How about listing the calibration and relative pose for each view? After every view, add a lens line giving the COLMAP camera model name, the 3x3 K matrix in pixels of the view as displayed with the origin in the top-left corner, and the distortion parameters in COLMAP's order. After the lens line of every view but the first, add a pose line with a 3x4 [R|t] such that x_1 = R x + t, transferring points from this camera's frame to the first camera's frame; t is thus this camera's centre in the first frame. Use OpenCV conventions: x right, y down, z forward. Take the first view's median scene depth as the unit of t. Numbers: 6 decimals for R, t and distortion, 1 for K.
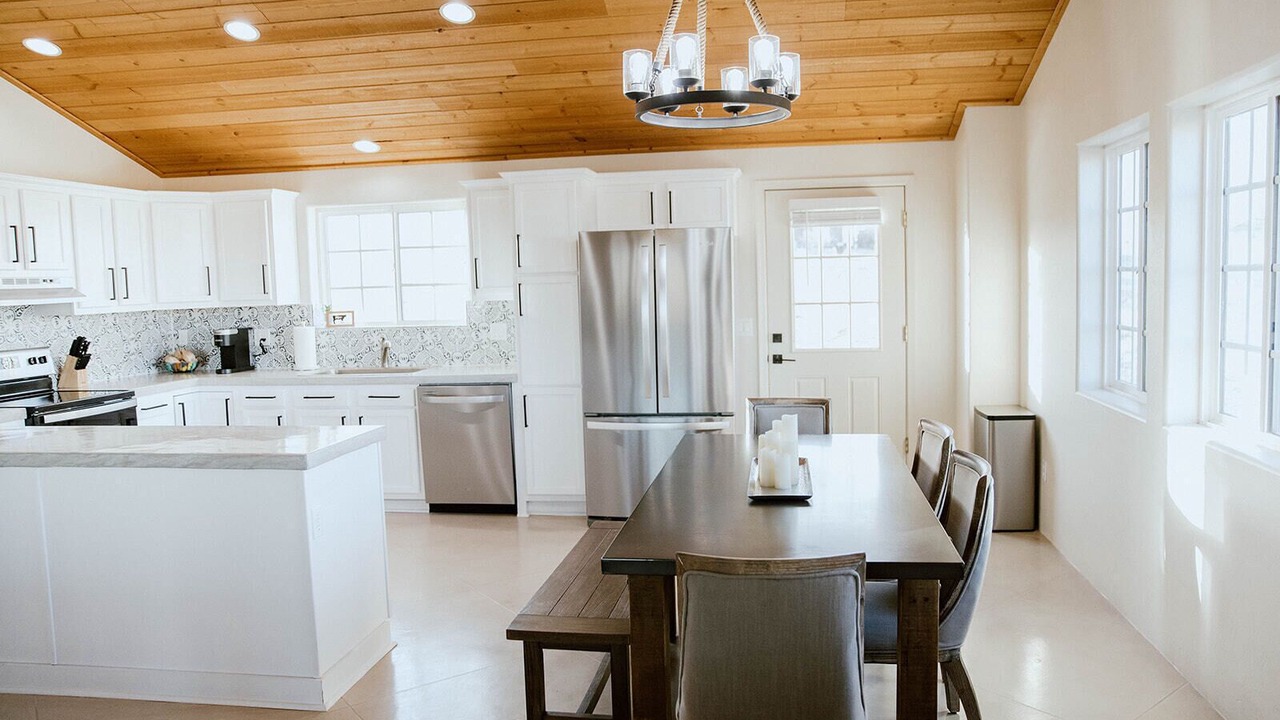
lens RADIAL K [[968.7, 0, 640.0], [0, 968.7, 360.0], [0, 0, 1]] dist [-0.091858, 0.122382]
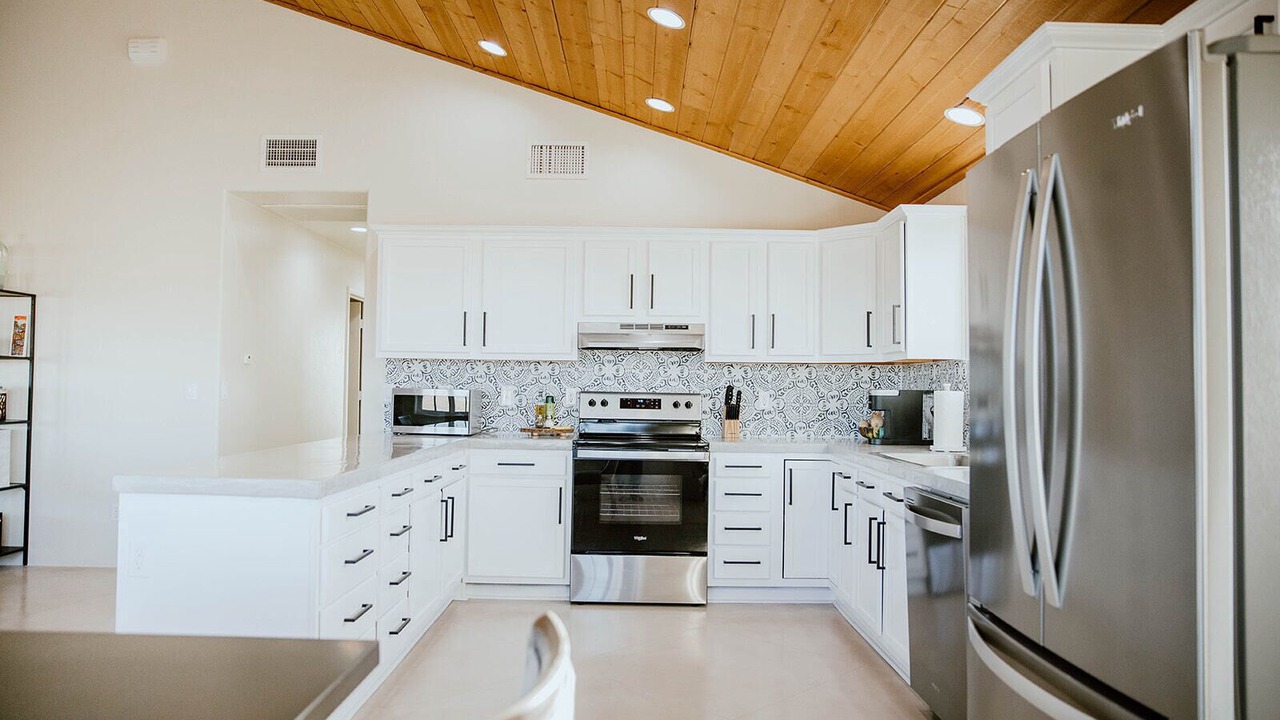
lens RADIAL K [[870.9, 0, 640.0], [0, 870.9, 360.0], [0, 0, 1]] dist [-0.116411, 0.080871]
pose [[0.151981, 0.009754, -0.988335, 0.276073], [-0.102363, 0.994729, -0.005924, -0.035929], [0.983068, 0.102069, 0.152179, 0.761032]]
